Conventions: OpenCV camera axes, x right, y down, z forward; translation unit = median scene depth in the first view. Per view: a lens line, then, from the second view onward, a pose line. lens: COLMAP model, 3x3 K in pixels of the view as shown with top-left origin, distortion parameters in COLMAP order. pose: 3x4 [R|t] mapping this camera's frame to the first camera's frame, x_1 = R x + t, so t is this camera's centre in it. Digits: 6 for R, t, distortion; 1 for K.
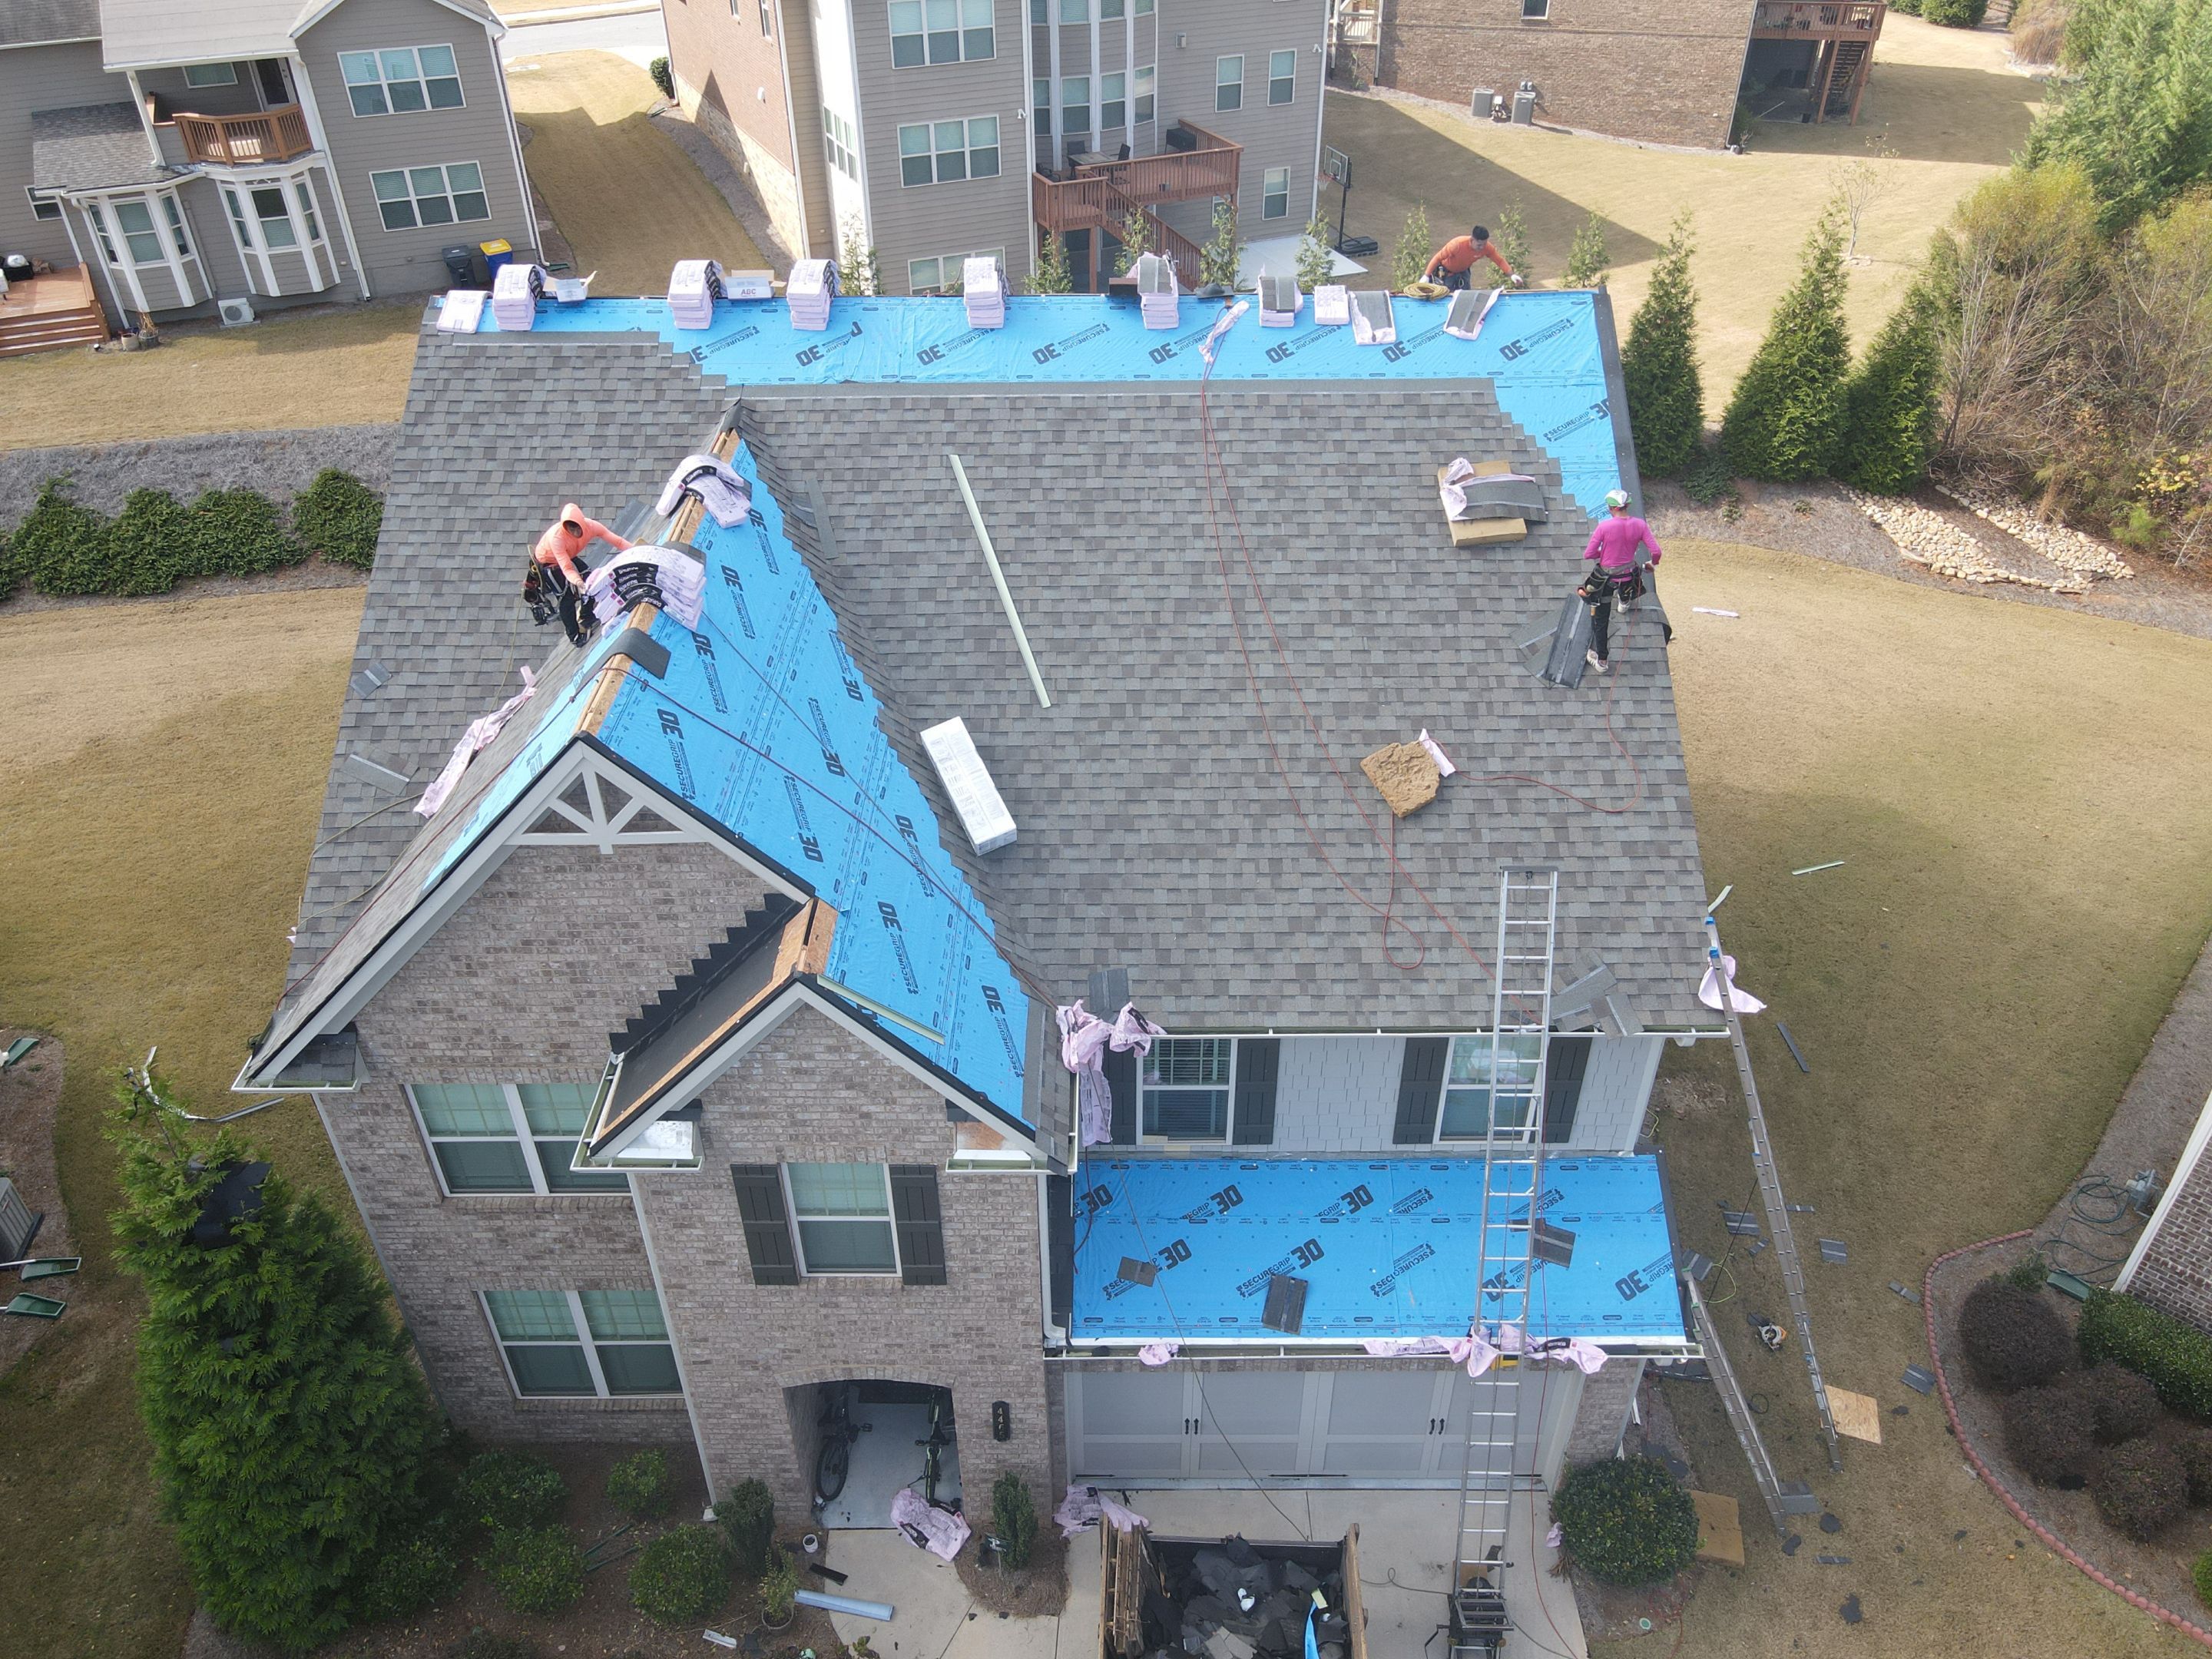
lens RADIAL K [[1624.0, 0, 1100.1], [0, 1624.0, 818.7], [0, 0, 1]] dist [-0.006507, 0.032500]
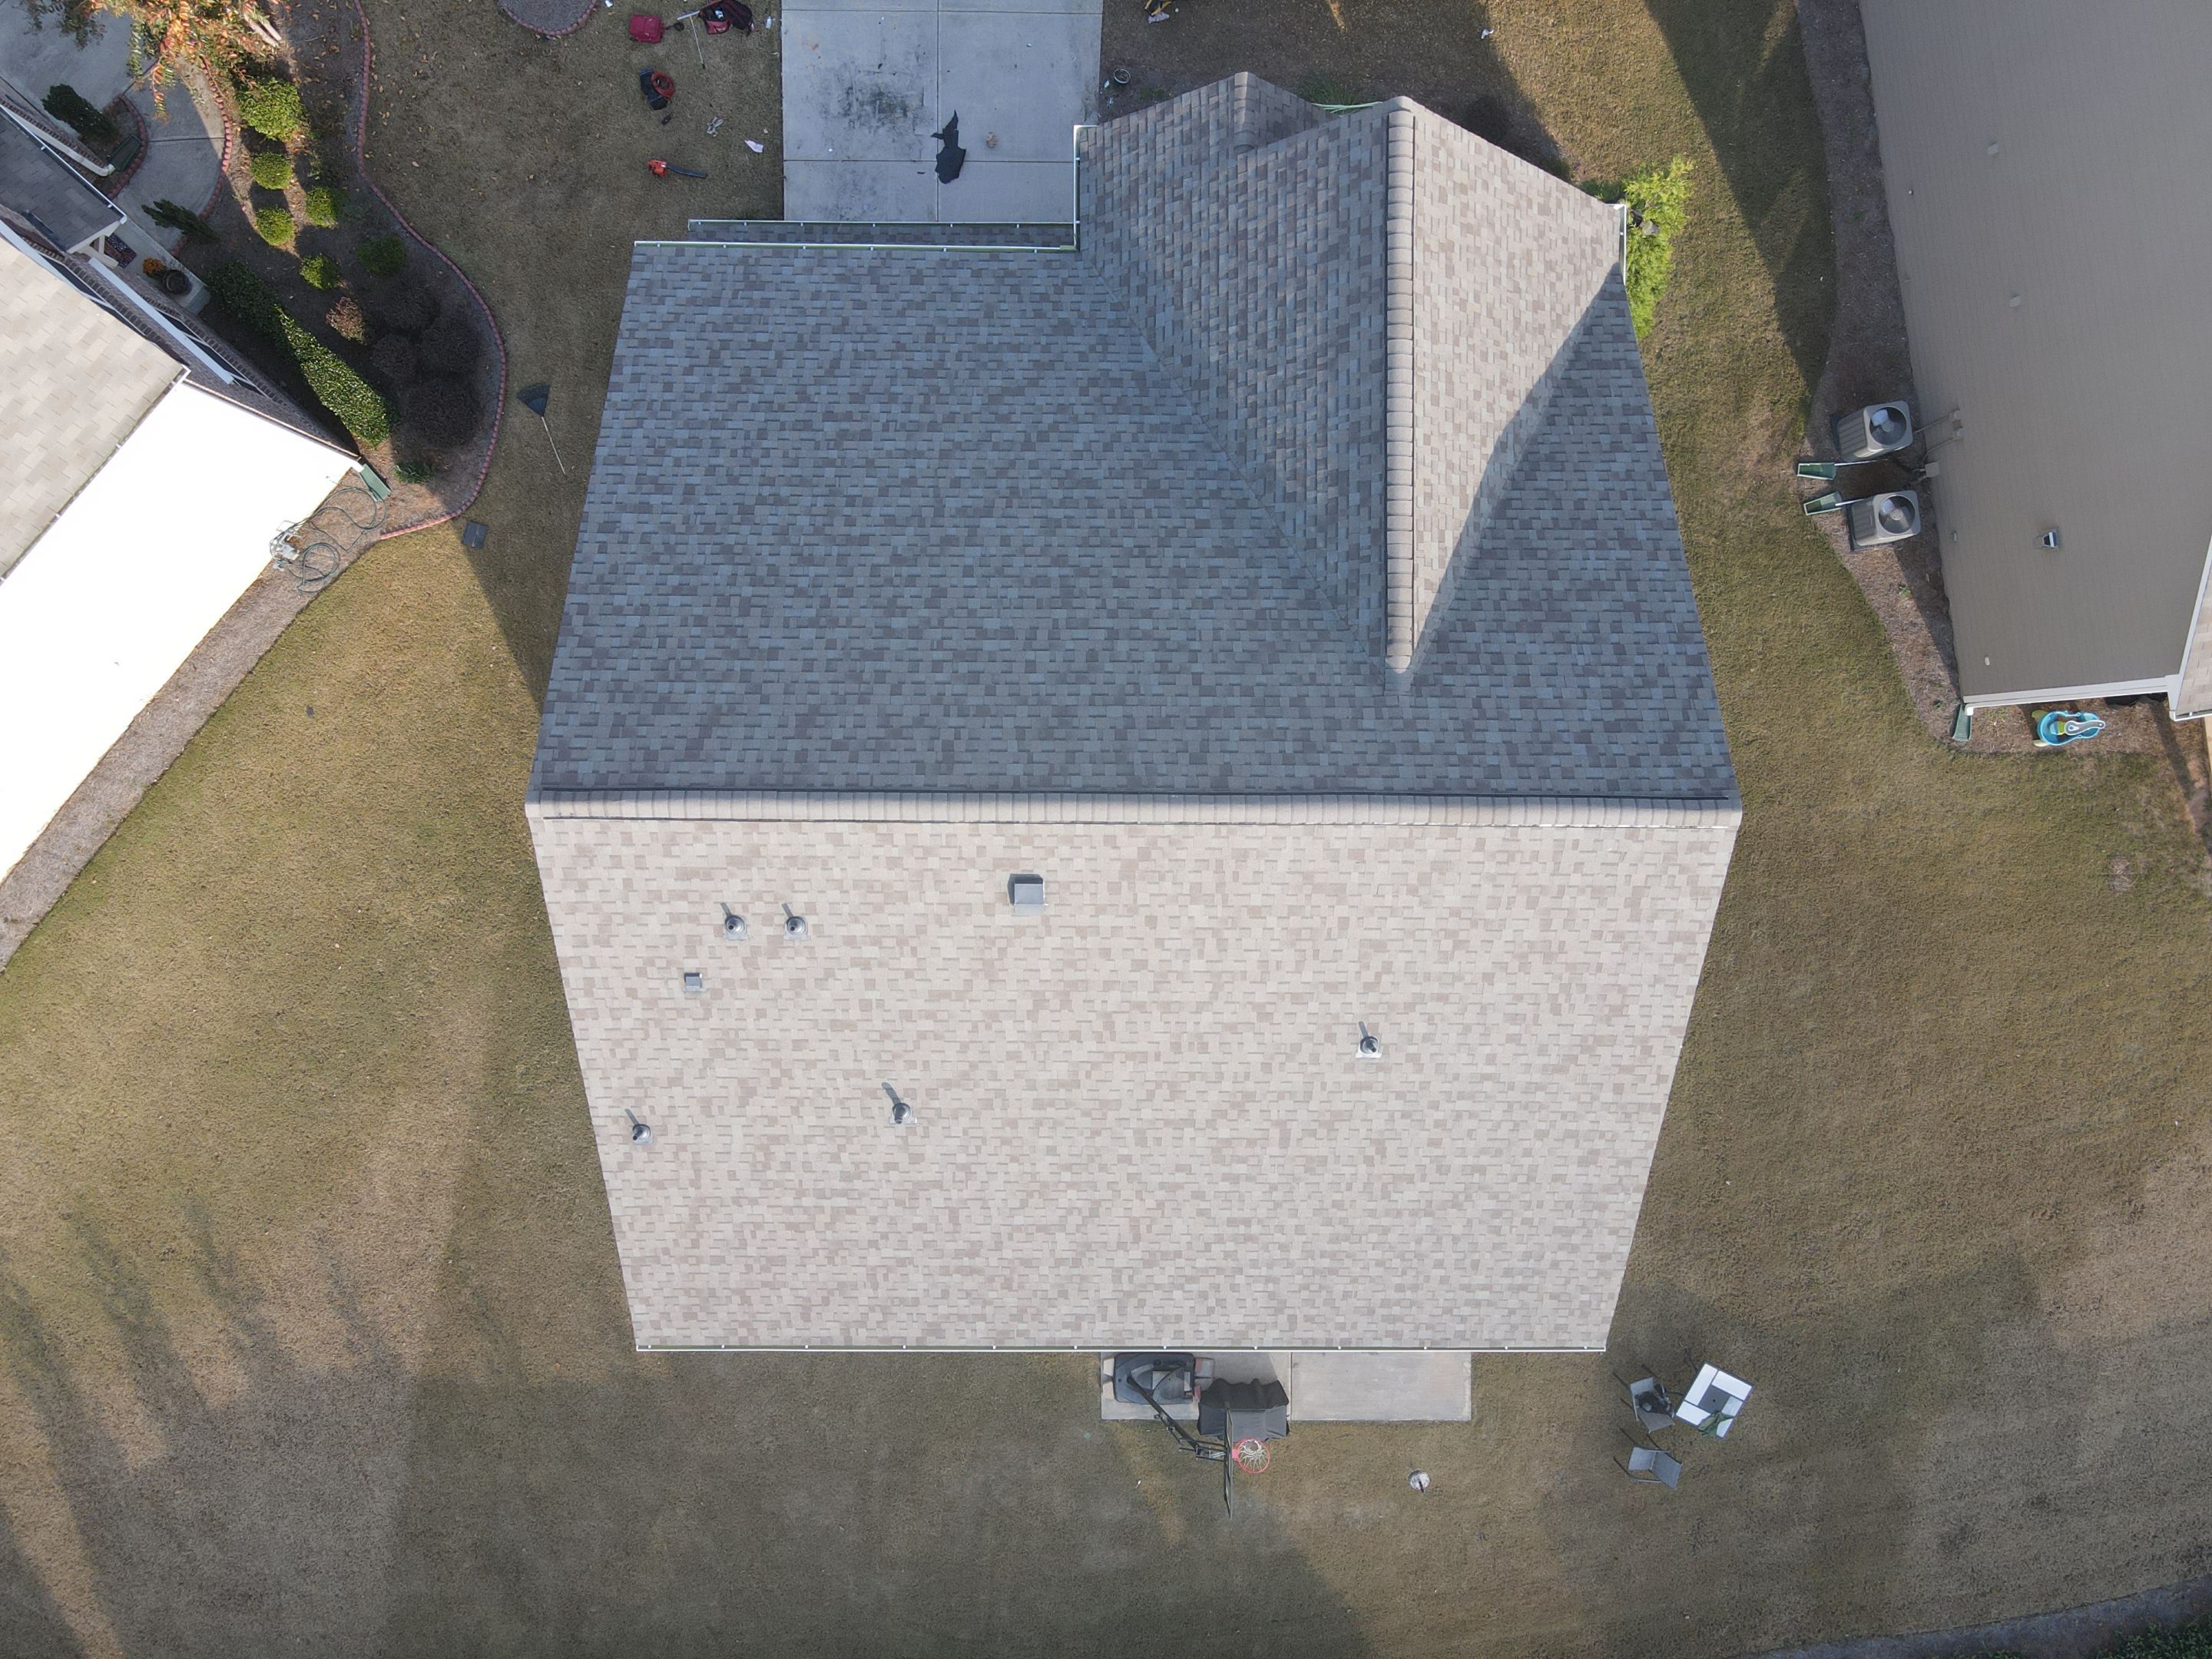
lens RADIAL K [[1624.0, 0, 1105.9], [0, 1624.0, 814.5], [0, 0, 1]] dist [-0.006507, 0.032500]
pose [[-0.999990, 0.000463, -0.004392, -0.032034], [-0.003783, -0.602871, 0.797829, -1.239669], [-0.002279, 0.797838, 0.602867, 0.471993]]
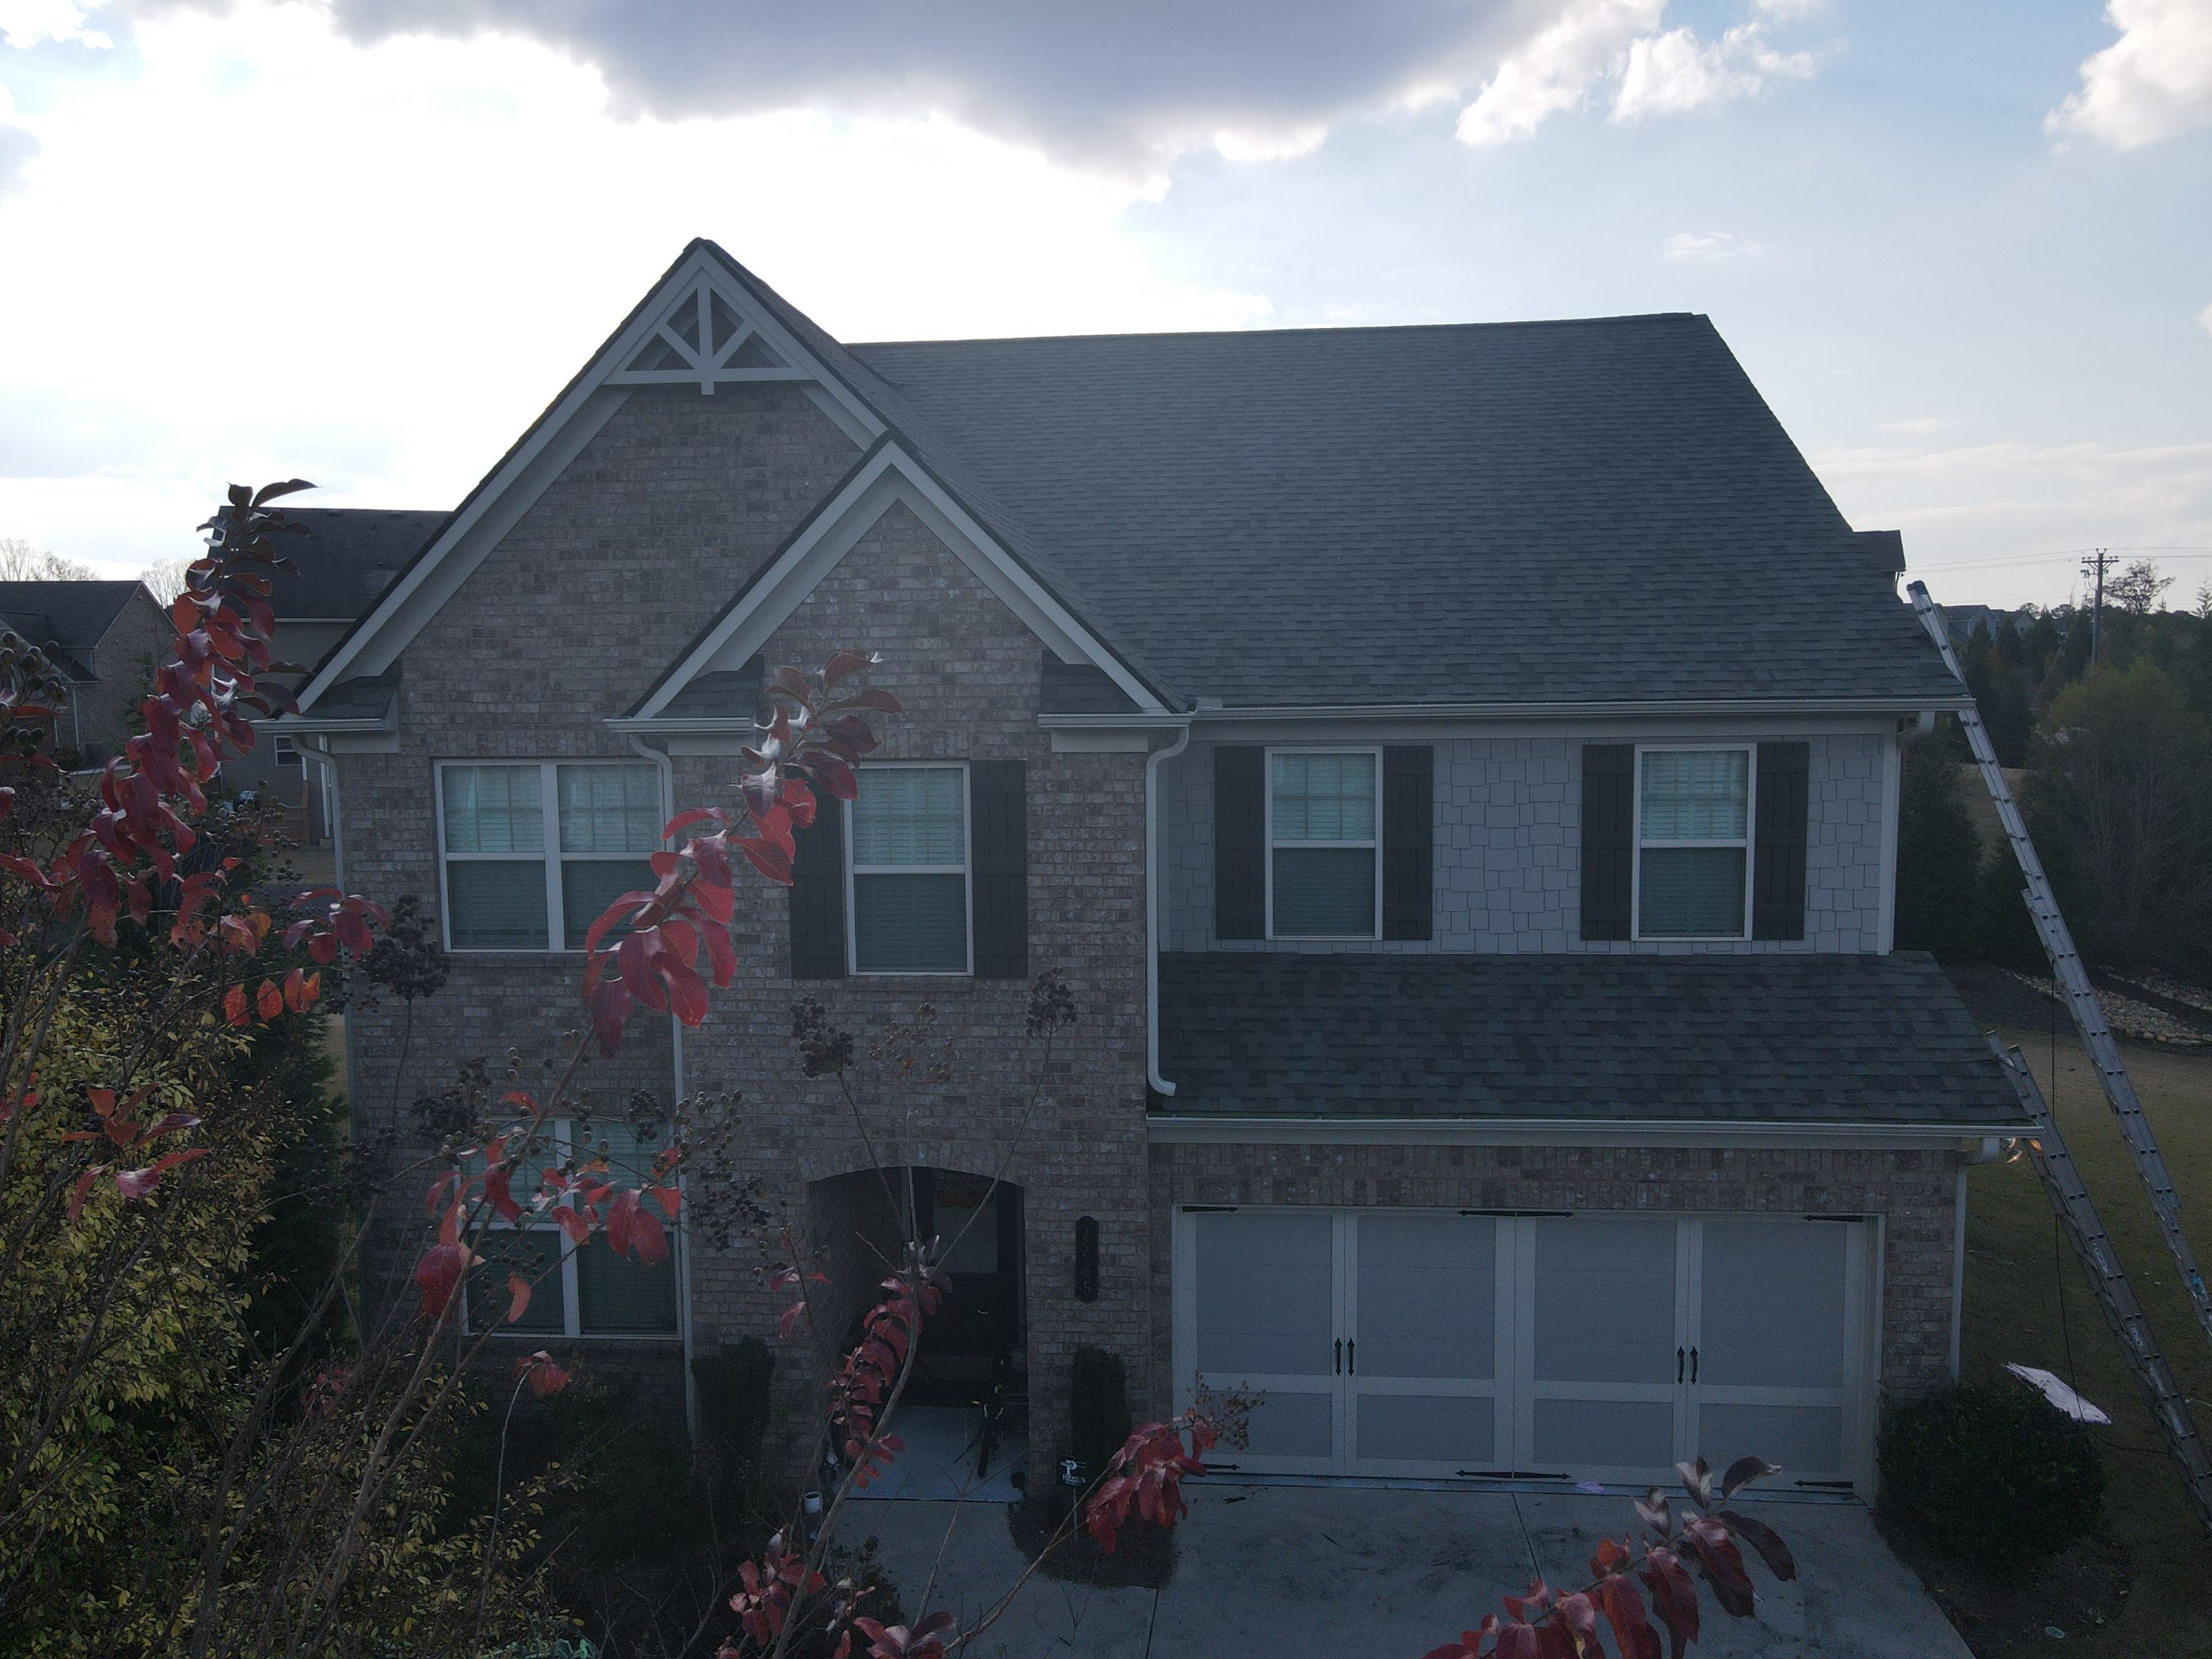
lens RADIAL K [[1624.0, 0, 1102.5], [0, 1624.0, 819.7], [0, 0, 1]] dist [-0.006507, 0.032500]
pose [[0.997051, 0.004020, -0.076632, 0.002761], [-0.042088, 0.863674, -0.502290, 0.567972], [0.064166, 0.504034, 0.861297, 0.252580]]
